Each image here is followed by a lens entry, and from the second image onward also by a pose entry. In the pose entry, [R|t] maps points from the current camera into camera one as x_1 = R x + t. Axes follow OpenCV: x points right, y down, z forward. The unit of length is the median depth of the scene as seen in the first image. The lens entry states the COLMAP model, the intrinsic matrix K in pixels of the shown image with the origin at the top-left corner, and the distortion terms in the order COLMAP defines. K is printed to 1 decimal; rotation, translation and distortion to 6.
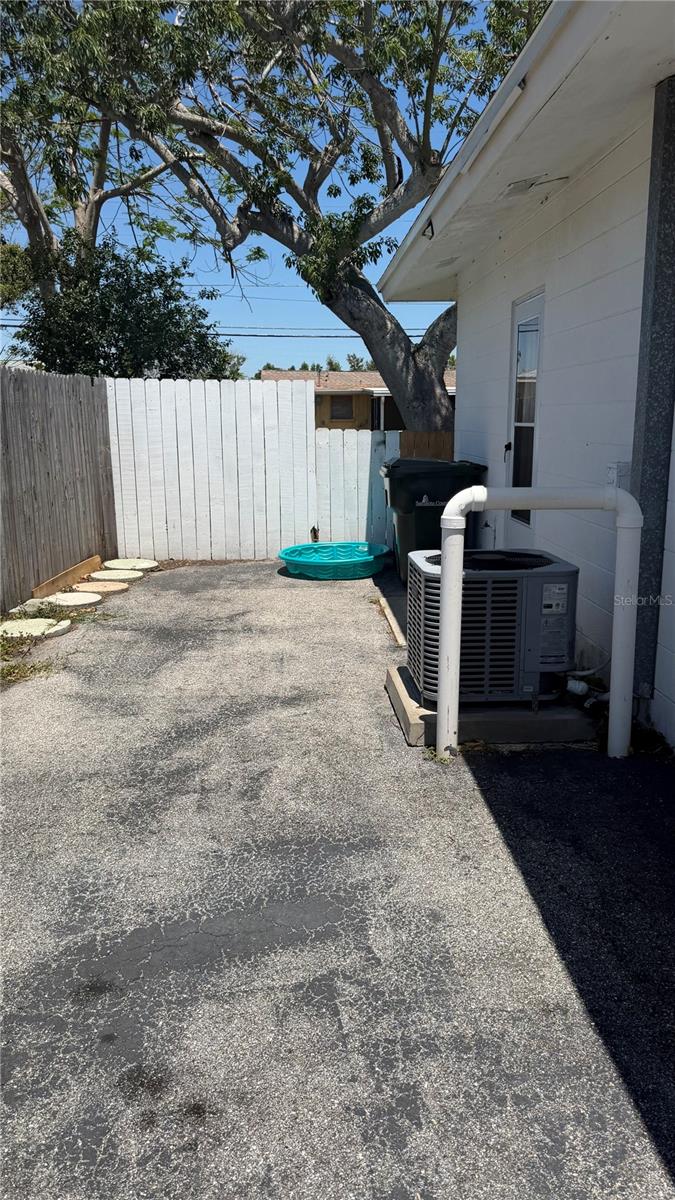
lens RADIAL K [[877.3, 0, 337.5], [0, 877.3, 600.0], [0, 0, 1]] dist [0.107015, -0.151273]
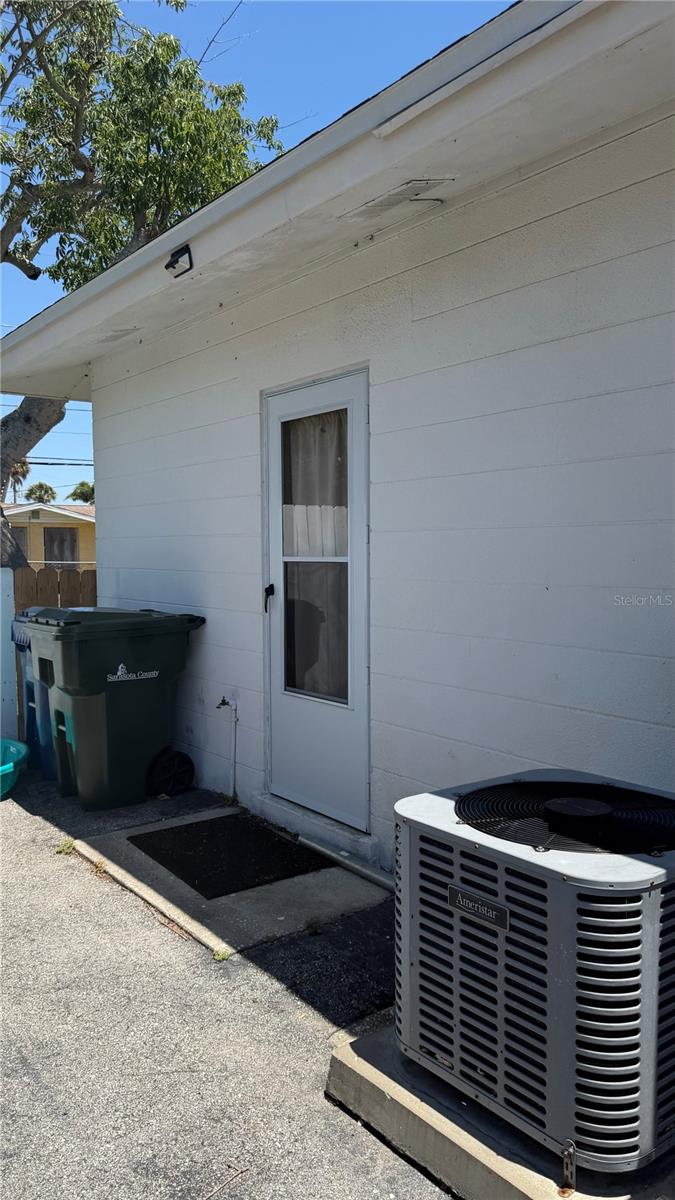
lens RADIAL K [[877.3, 0, 337.5], [0, 877.3, 600.0], [0, 0, 1]] dist [0.107015, -0.151273]
pose [[0.826252, -0.017296, 0.563035, -0.153939], [0.105738, 0.986523, -0.124865, -0.076708], [-0.553287, 0.162704, 0.816946, 0.419017]]
